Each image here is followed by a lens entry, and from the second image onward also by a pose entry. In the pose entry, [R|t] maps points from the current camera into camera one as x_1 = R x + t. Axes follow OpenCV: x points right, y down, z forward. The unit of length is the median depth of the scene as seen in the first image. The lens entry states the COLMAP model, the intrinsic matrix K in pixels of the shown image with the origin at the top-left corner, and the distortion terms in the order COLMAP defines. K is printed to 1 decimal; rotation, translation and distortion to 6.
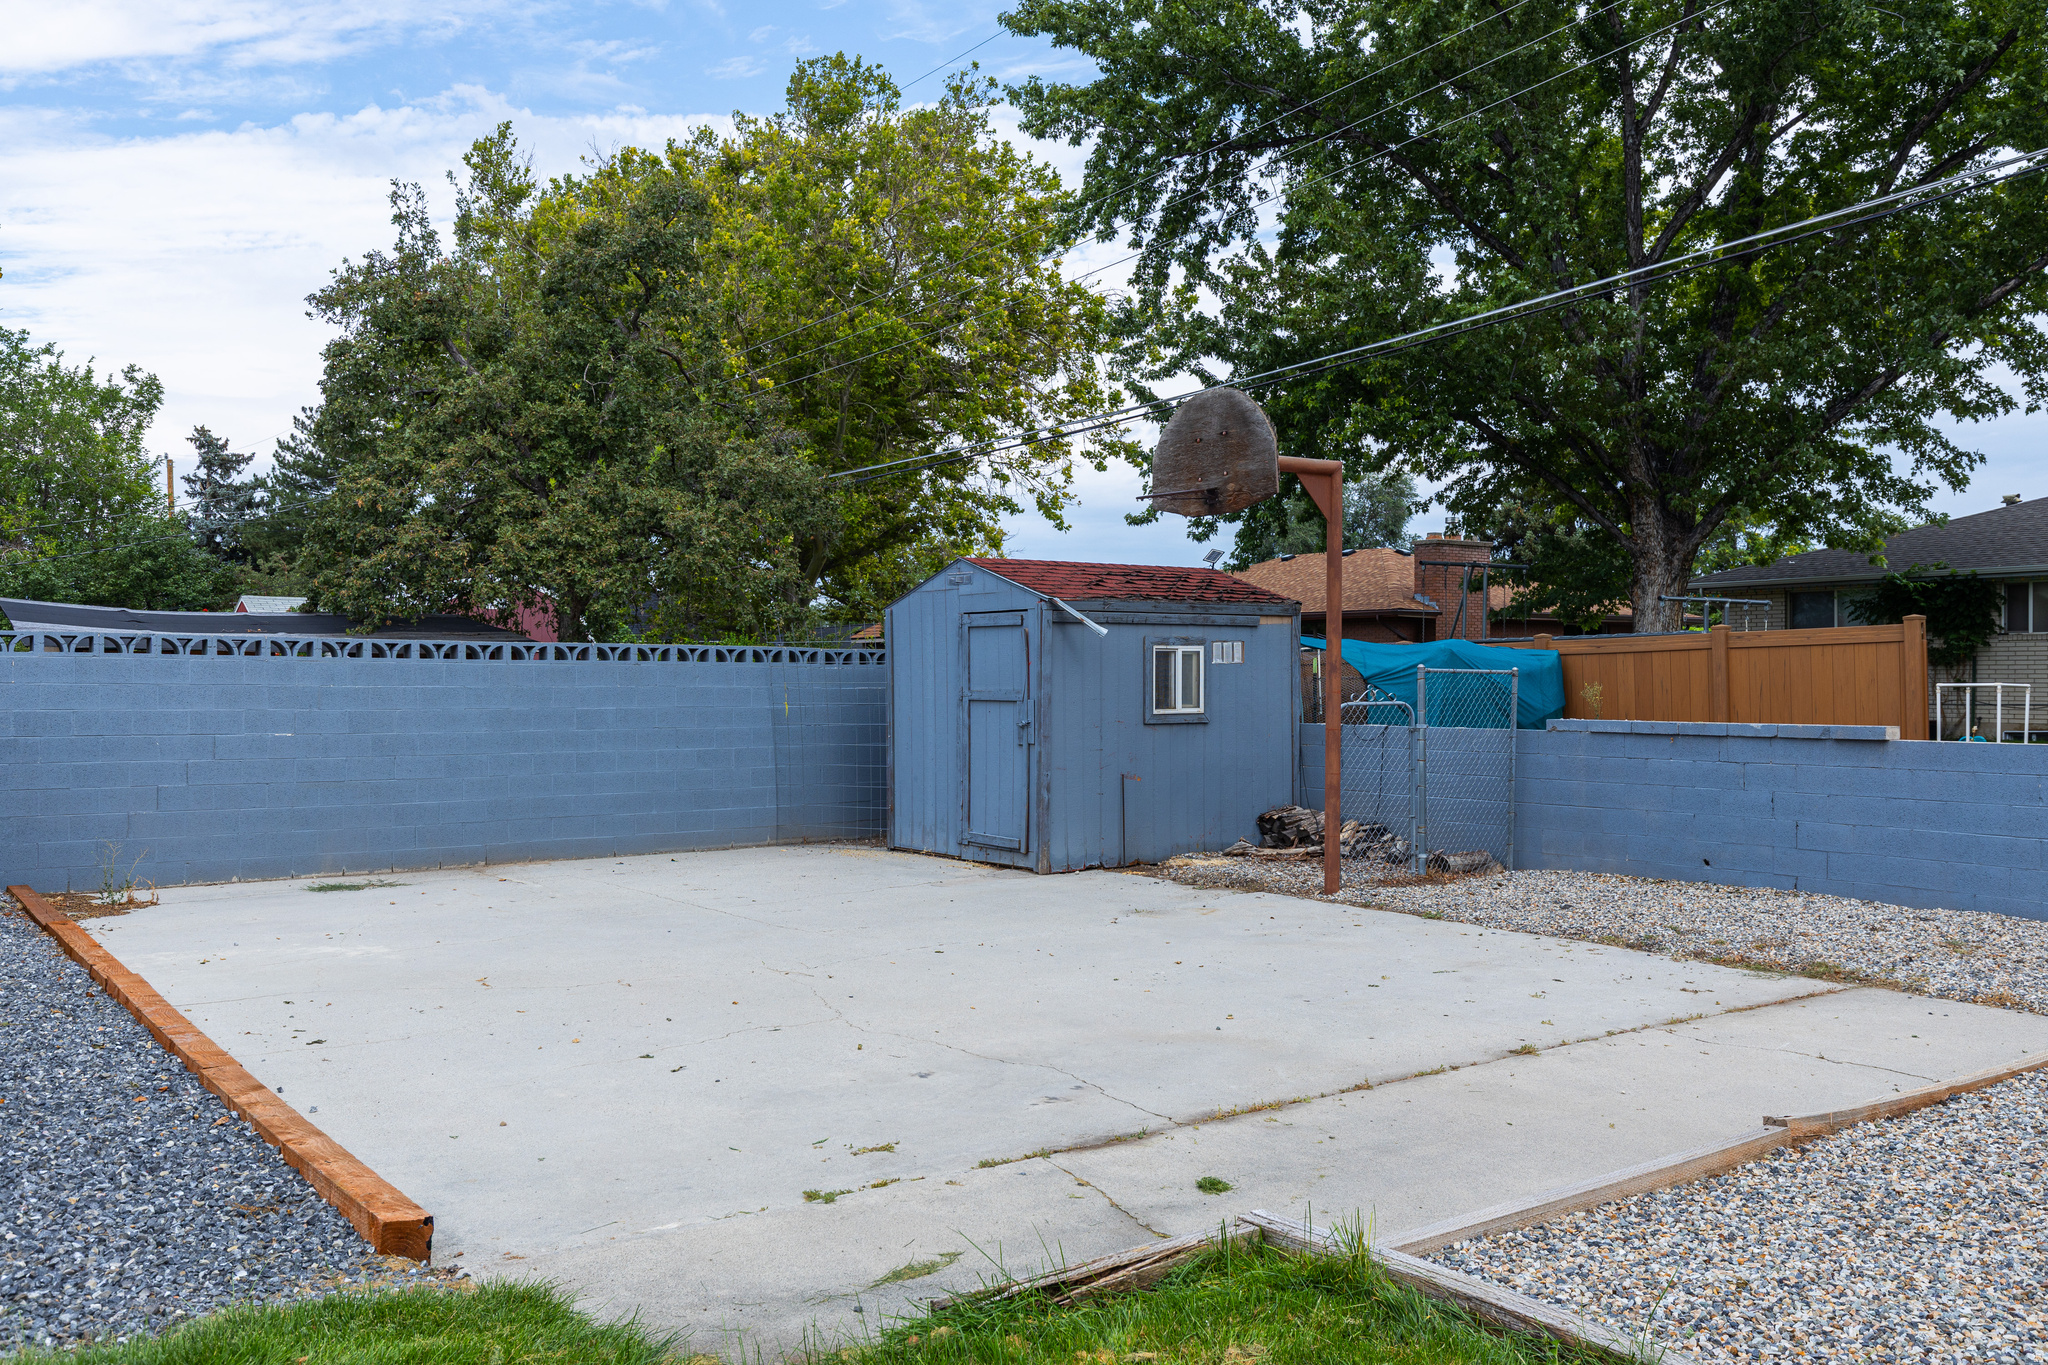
lens RADIAL K [[1658.4, 0, 1022.1], [0, 1658.4, 703.3], [0, 0, 1]] dist [0.017695, -0.003487]
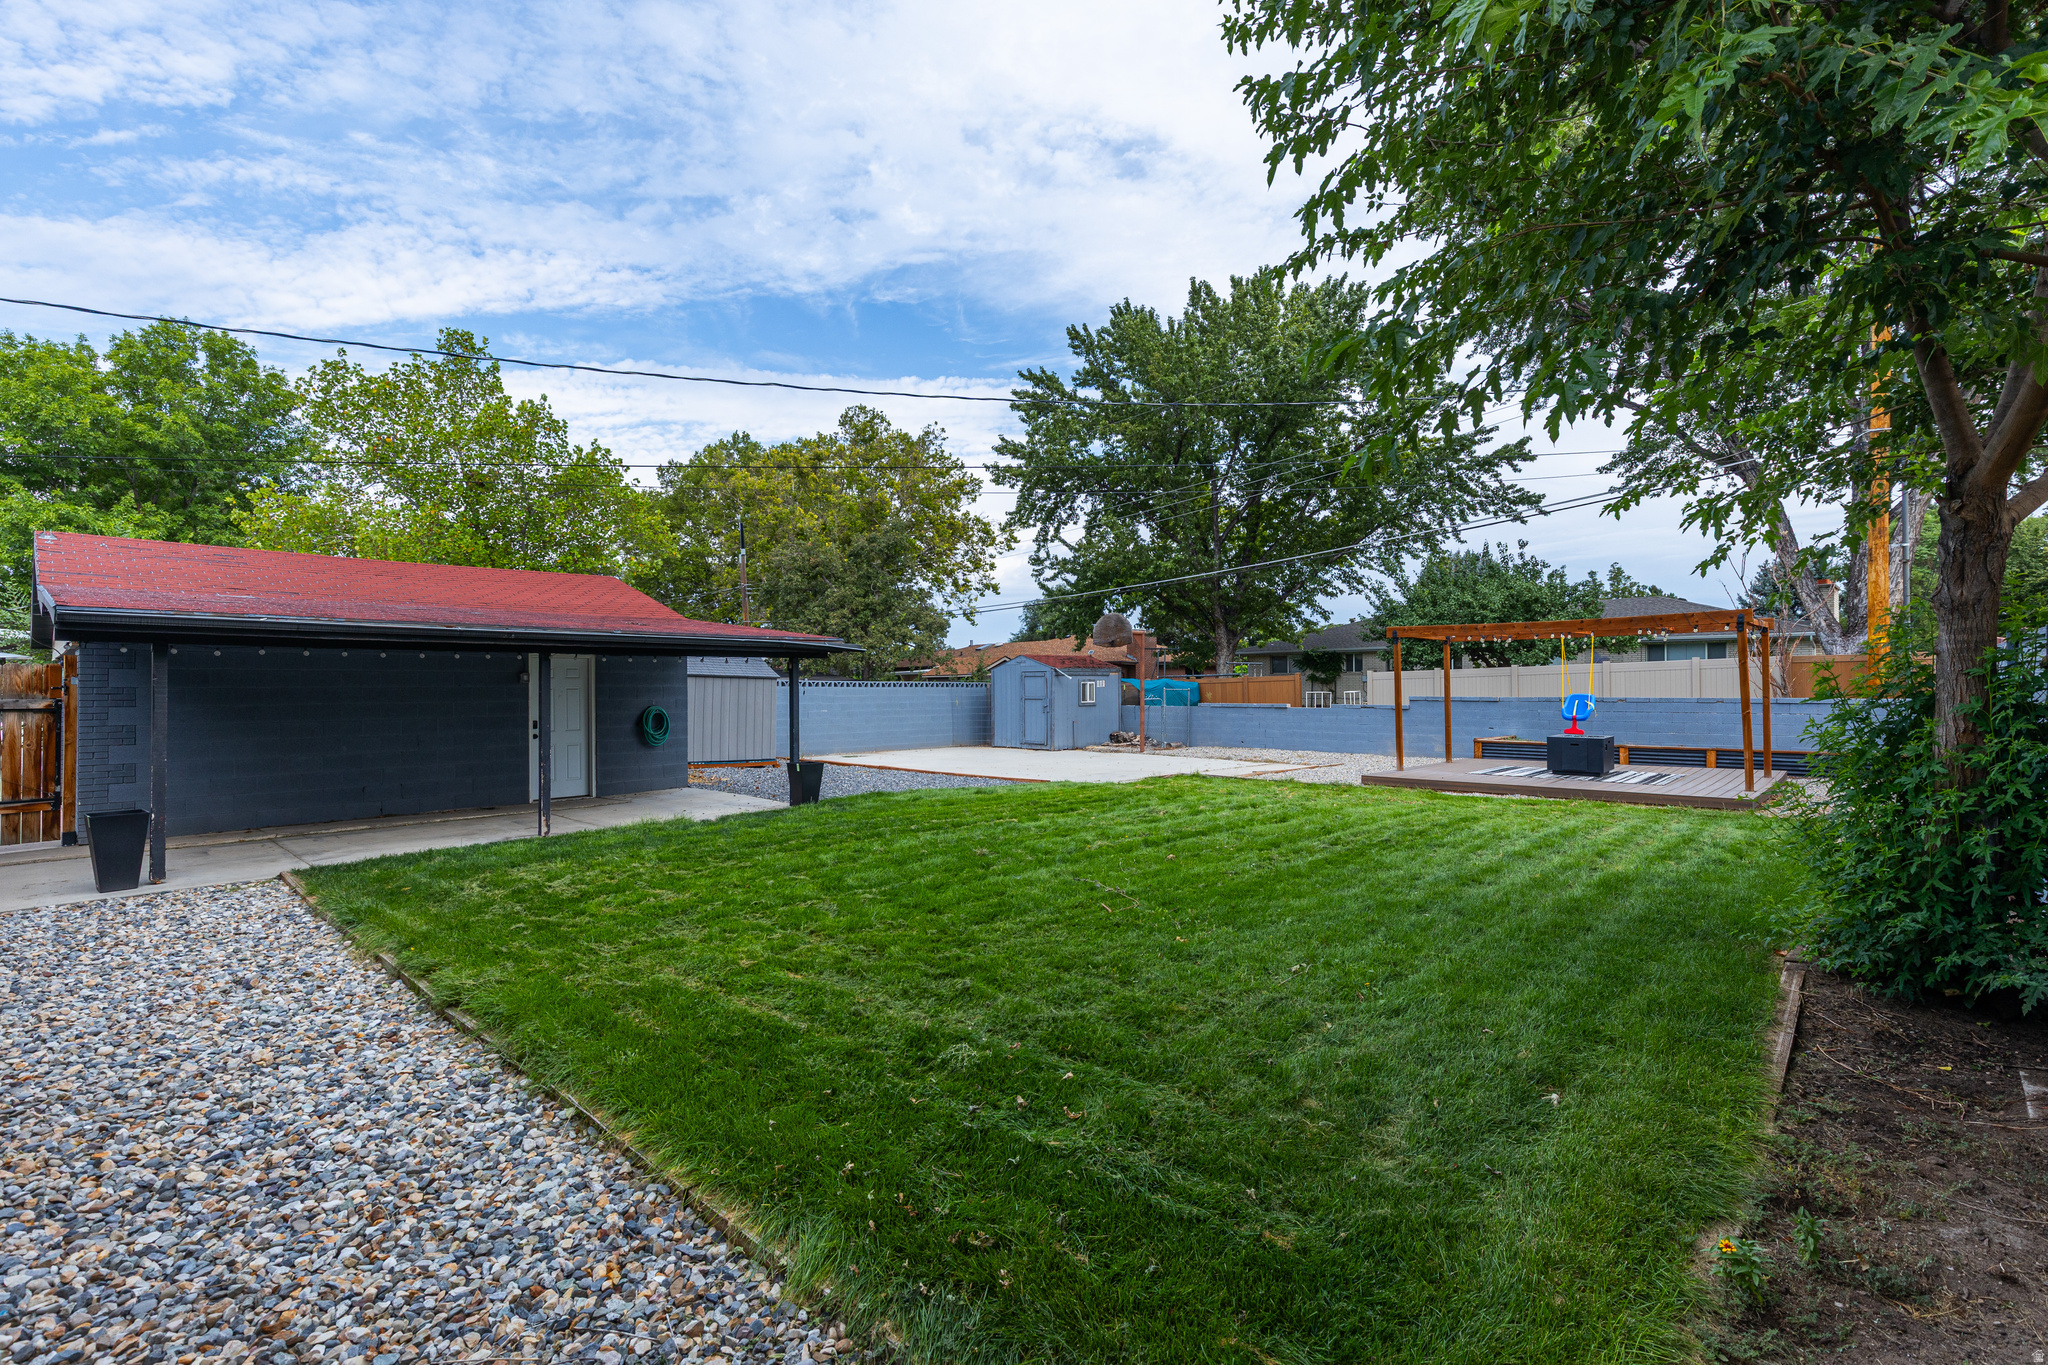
lens RADIAL K [[921.3, 0, 1032.1], [0, 921.3, 683.3], [0, 0, 1]] dist [0.005058, -0.000356]
pose [[0.986697, -0.004008, 0.162518, -0.173782], [0.007577, 0.999743, -0.021345, 0.003648], [-0.162391, 0.022293, 0.986475, -0.432426]]
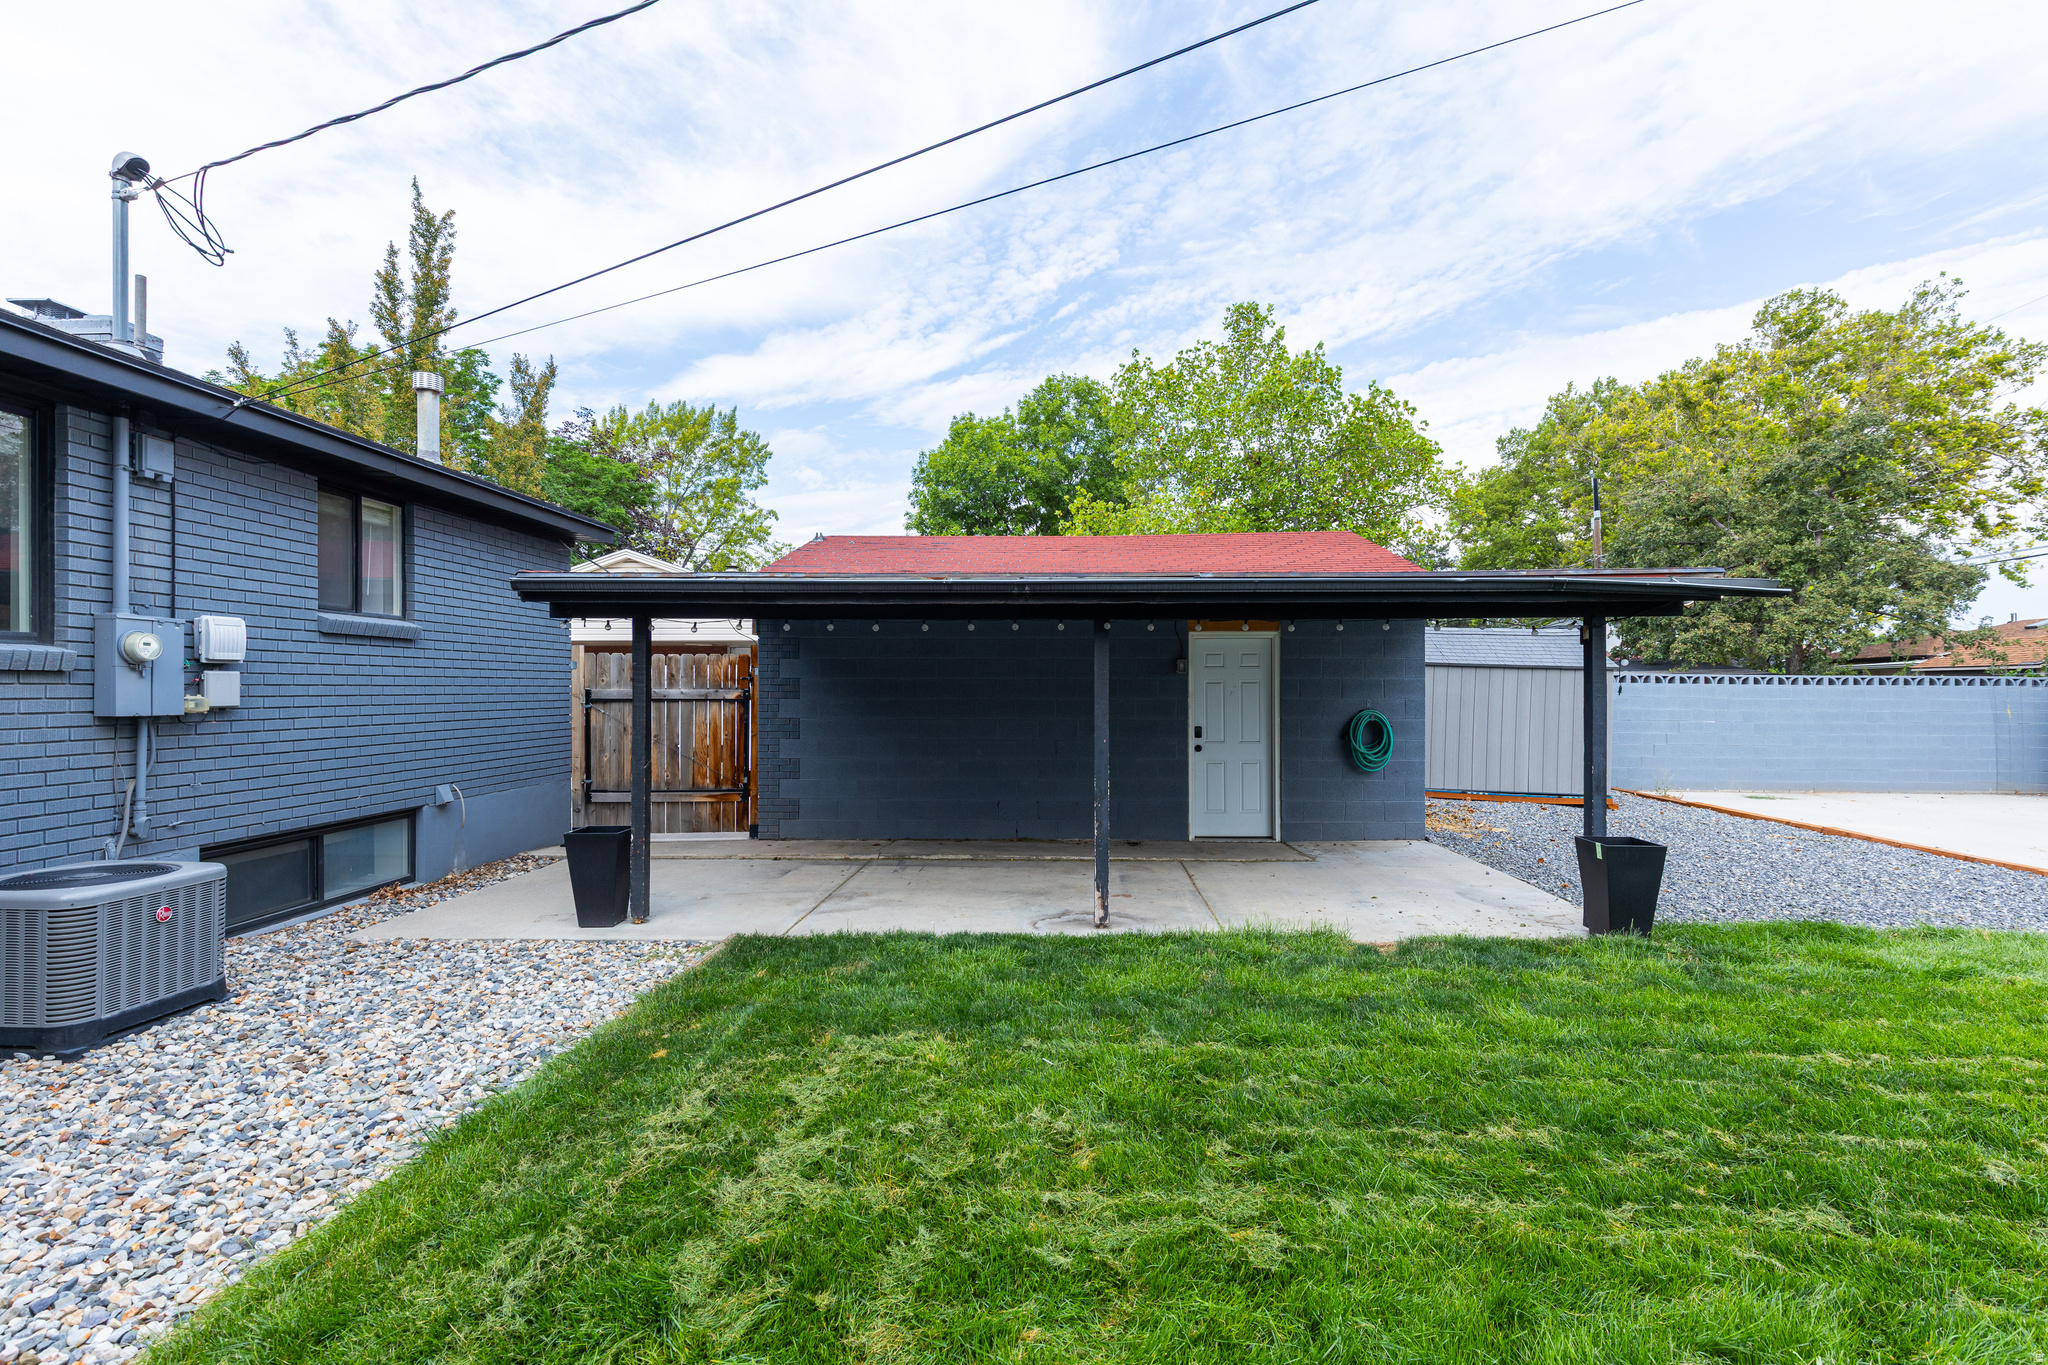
lens RADIAL K [[921.3, 0, 1025.7], [0, 921.3, 697.7], [0, 0, 1]] dist [0.005058, -0.000356]
pose [[0.758860, 0.007224, -0.651214, -0.176478], [-0.012933, 0.999908, -0.003979, 0.002432], [0.651125, 0.011442, 0.758884, -0.222270]]
